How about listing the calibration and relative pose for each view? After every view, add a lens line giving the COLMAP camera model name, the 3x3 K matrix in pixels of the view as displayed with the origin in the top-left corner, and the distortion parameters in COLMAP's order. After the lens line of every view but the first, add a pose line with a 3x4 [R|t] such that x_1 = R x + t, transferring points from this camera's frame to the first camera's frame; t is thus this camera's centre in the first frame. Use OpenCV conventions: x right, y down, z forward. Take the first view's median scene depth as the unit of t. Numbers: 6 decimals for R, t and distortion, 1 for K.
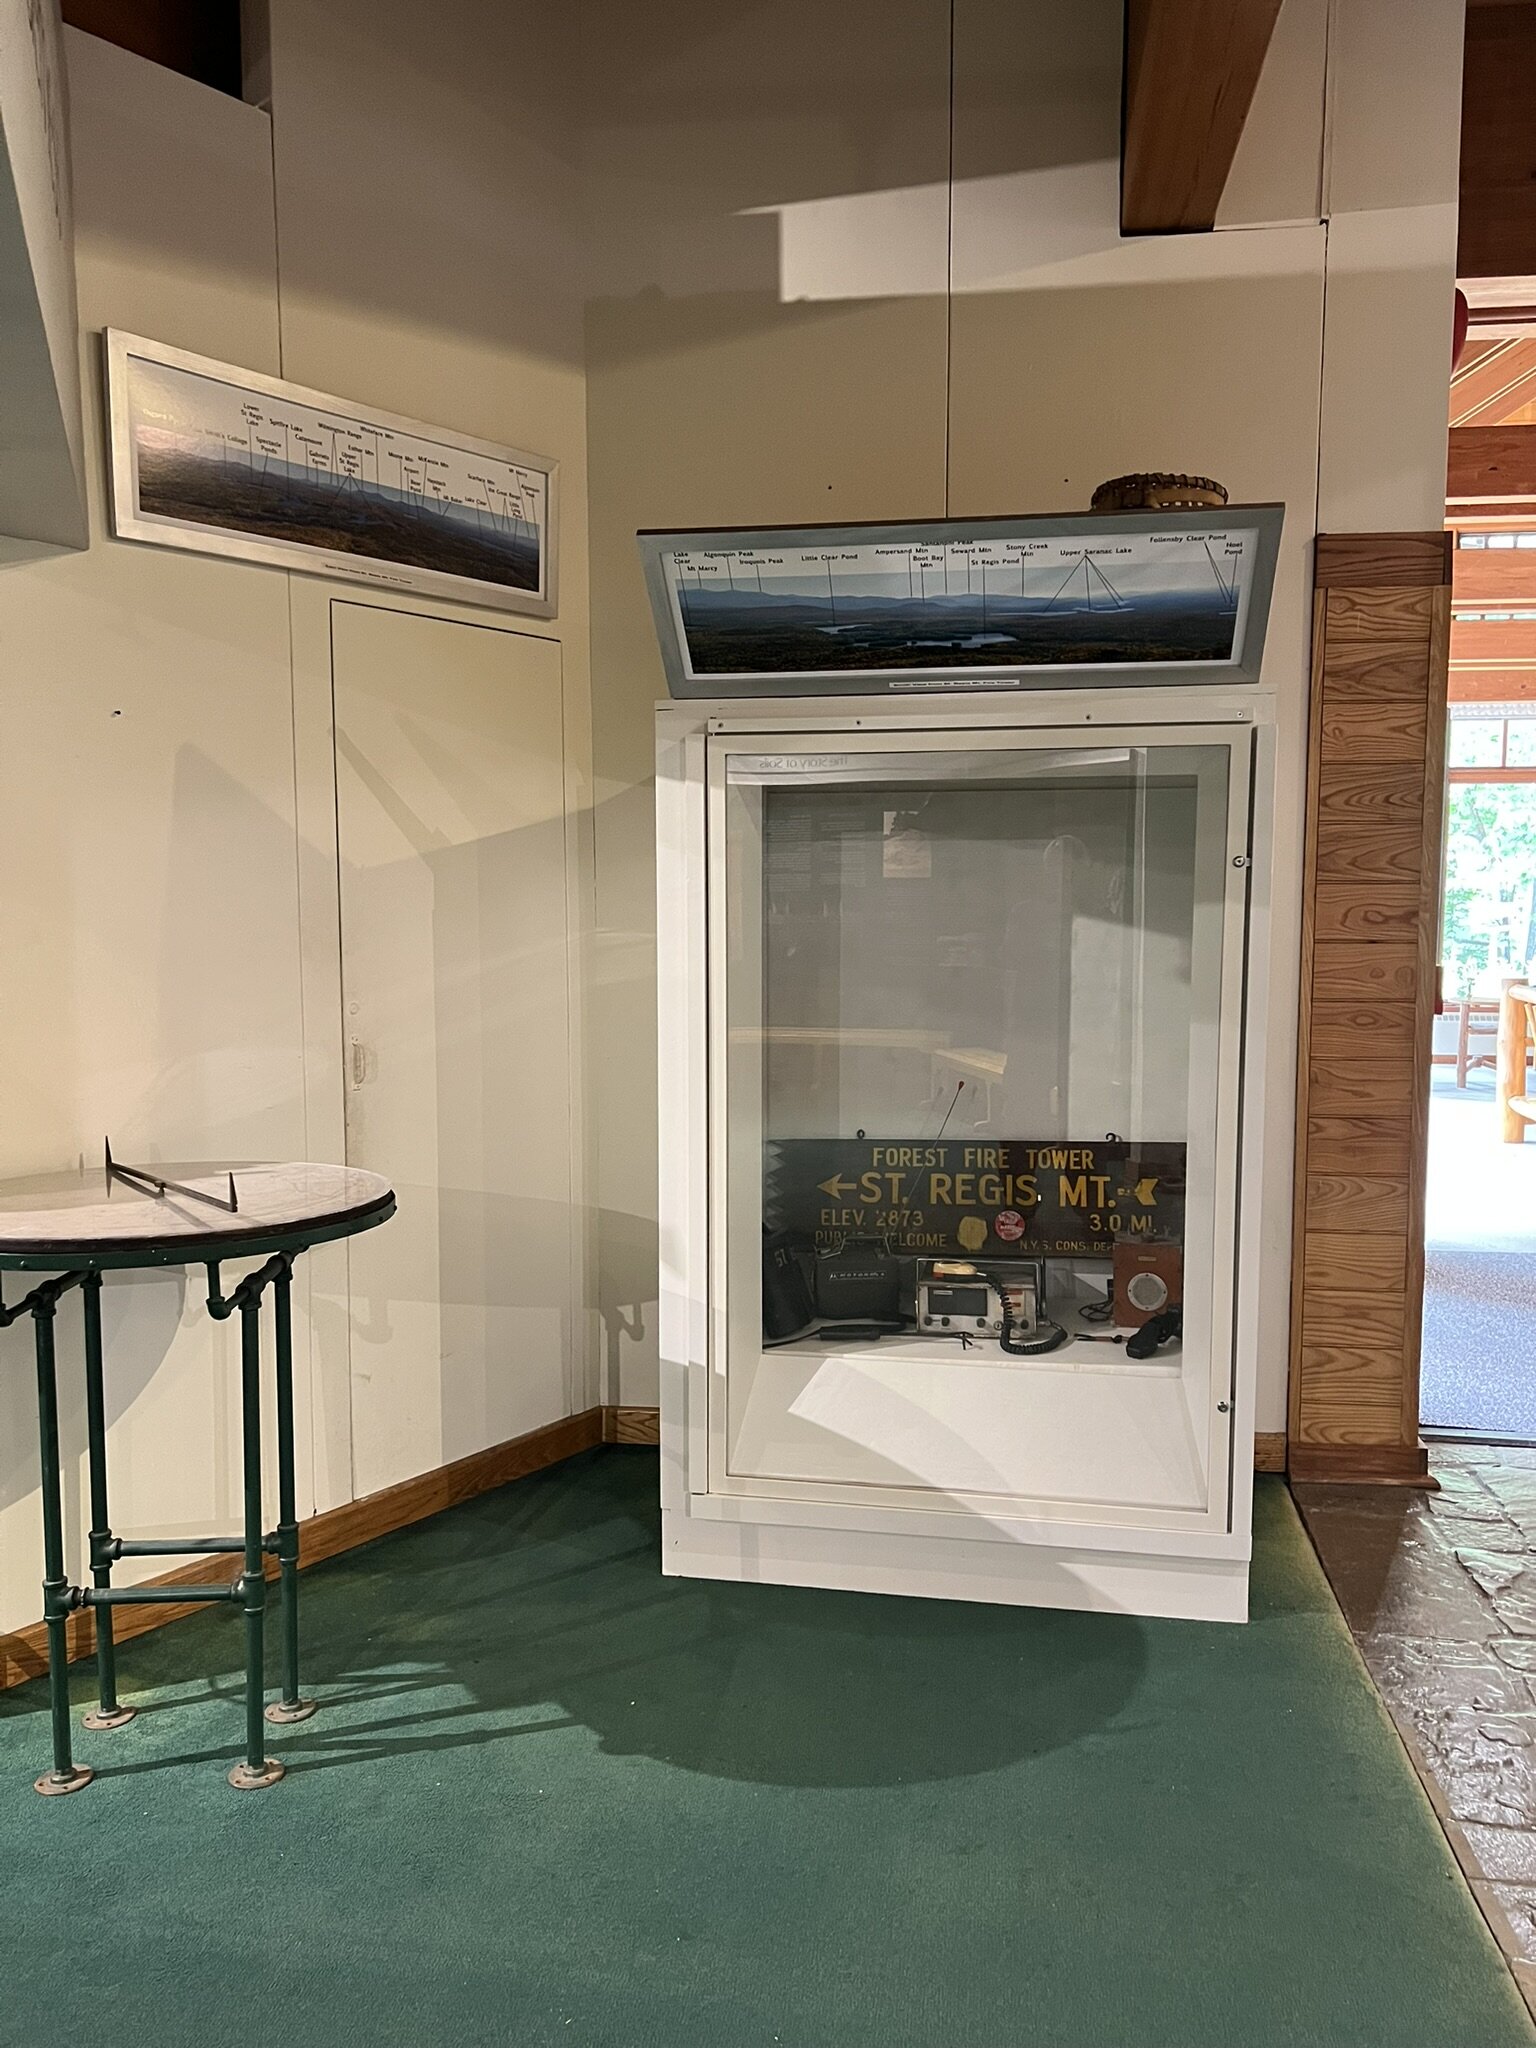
lens RADIAL K [[1508.4, 0, 785.1], [0, 1508.4, 1042.2], [0, 0, 1]] dist [0.062214, -0.080589]
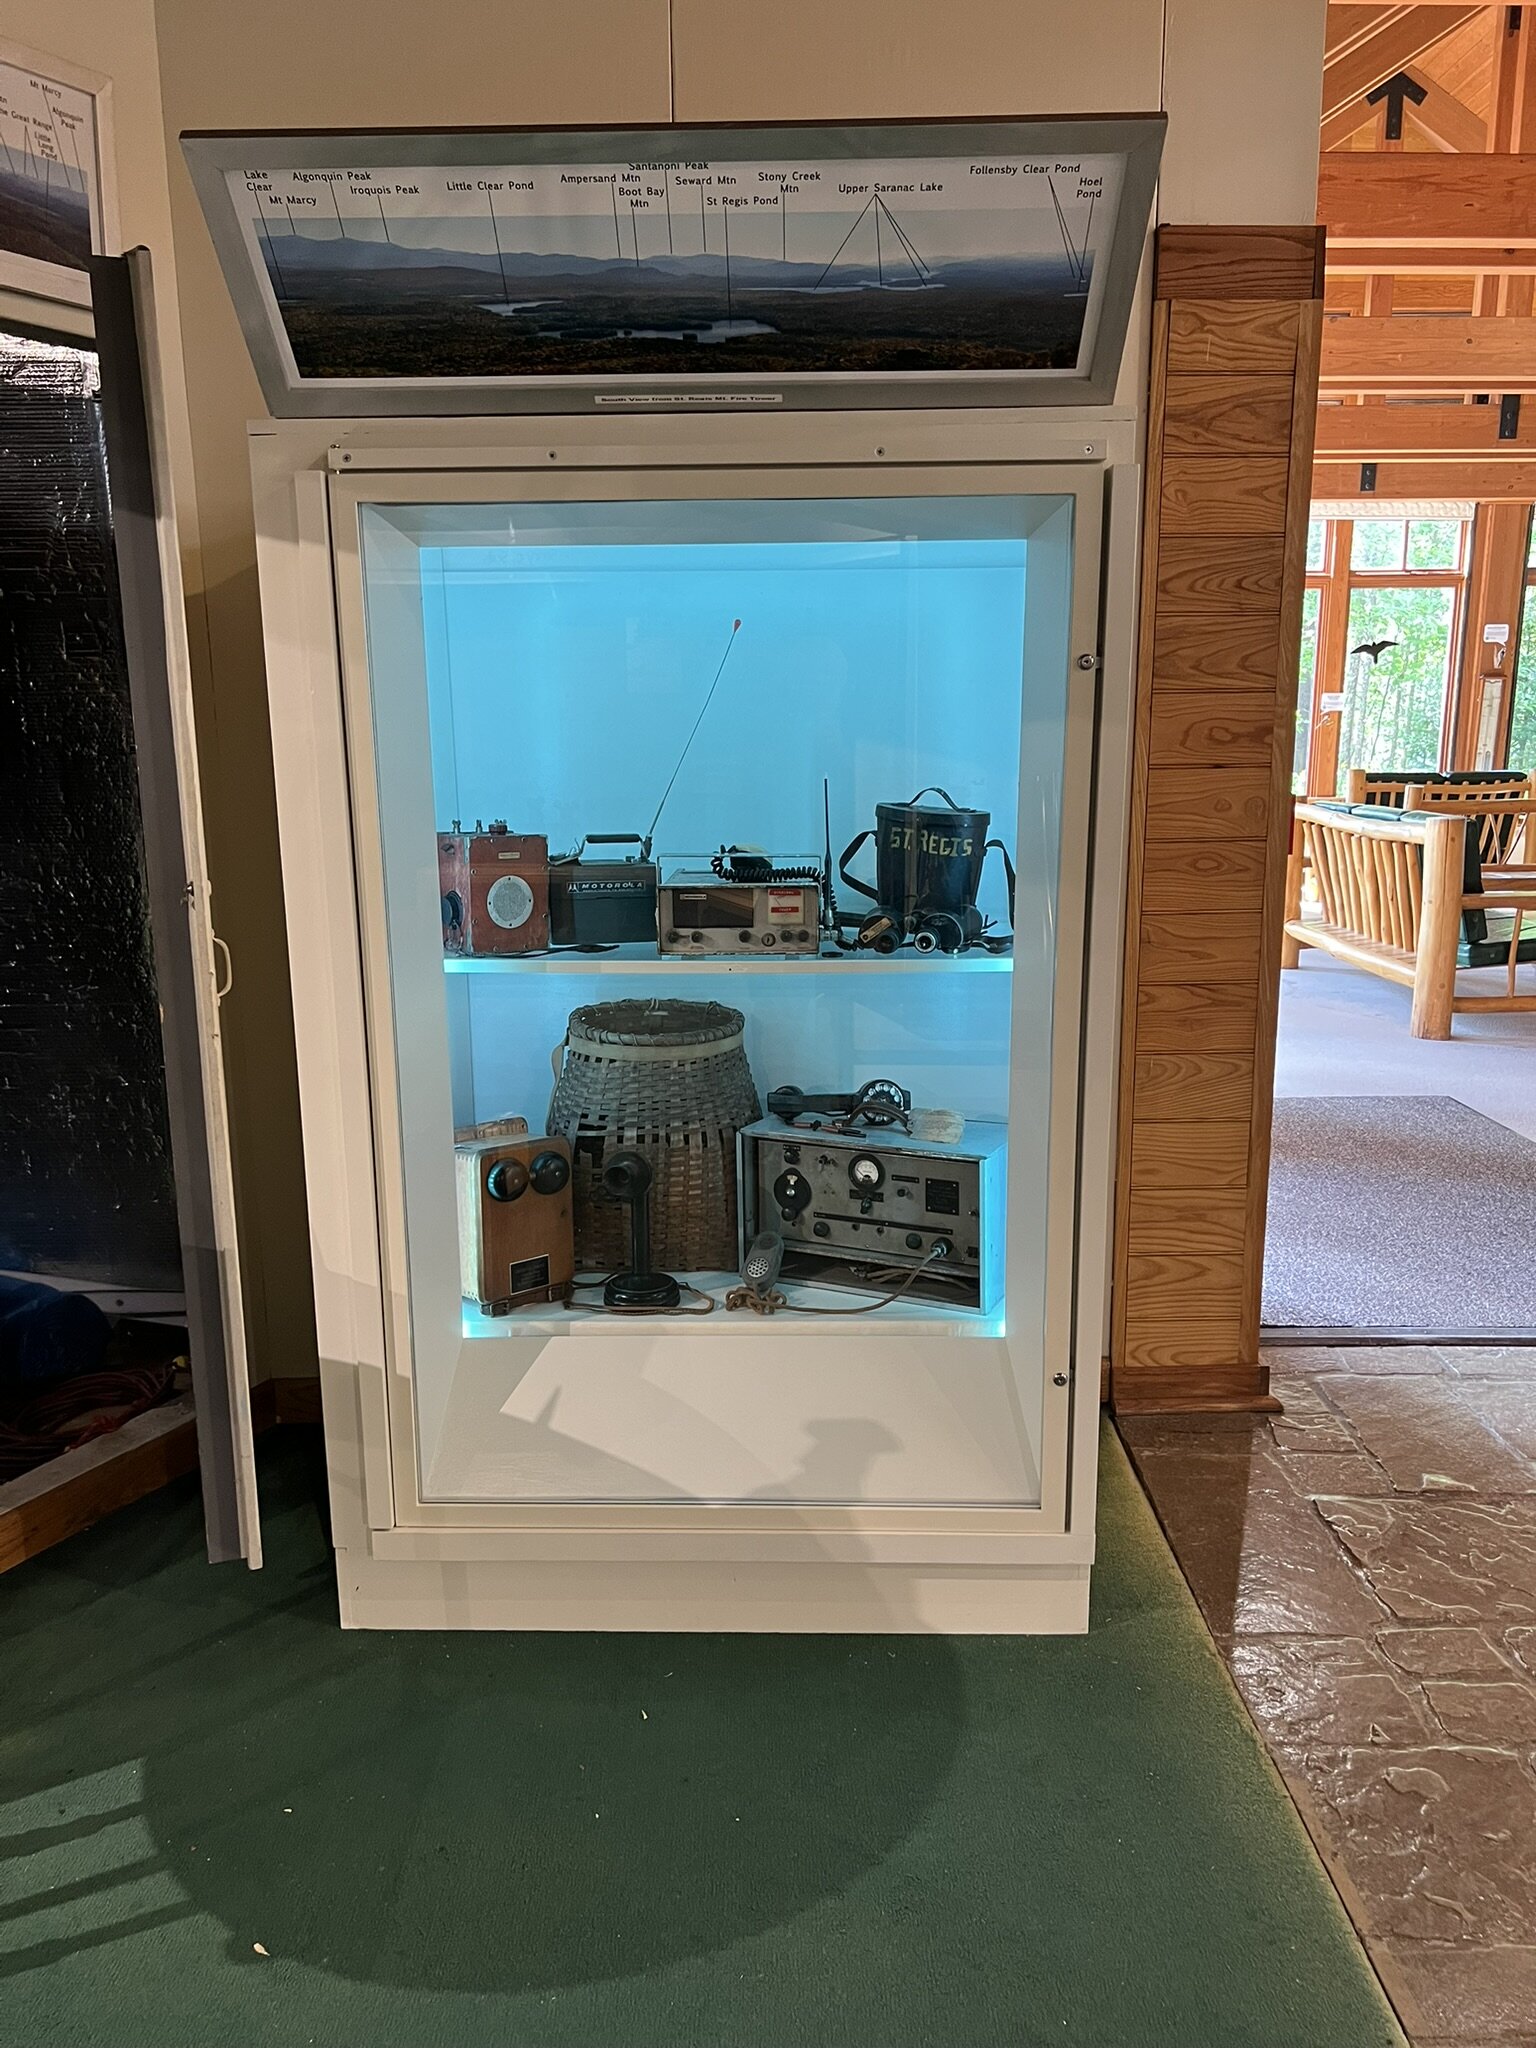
lens RADIAL K [[1527.1, 0, 768.0], [0, 1527.1, 1046.1], [0, 0, 1]] dist [0.057055, -0.076307]
pose [[0.989001, -0.040834, 0.142160, 0.034409], [0.023903, 0.992627, 0.118828, -0.025742], [-0.145964, -0.114123, 0.982685, 0.262452]]
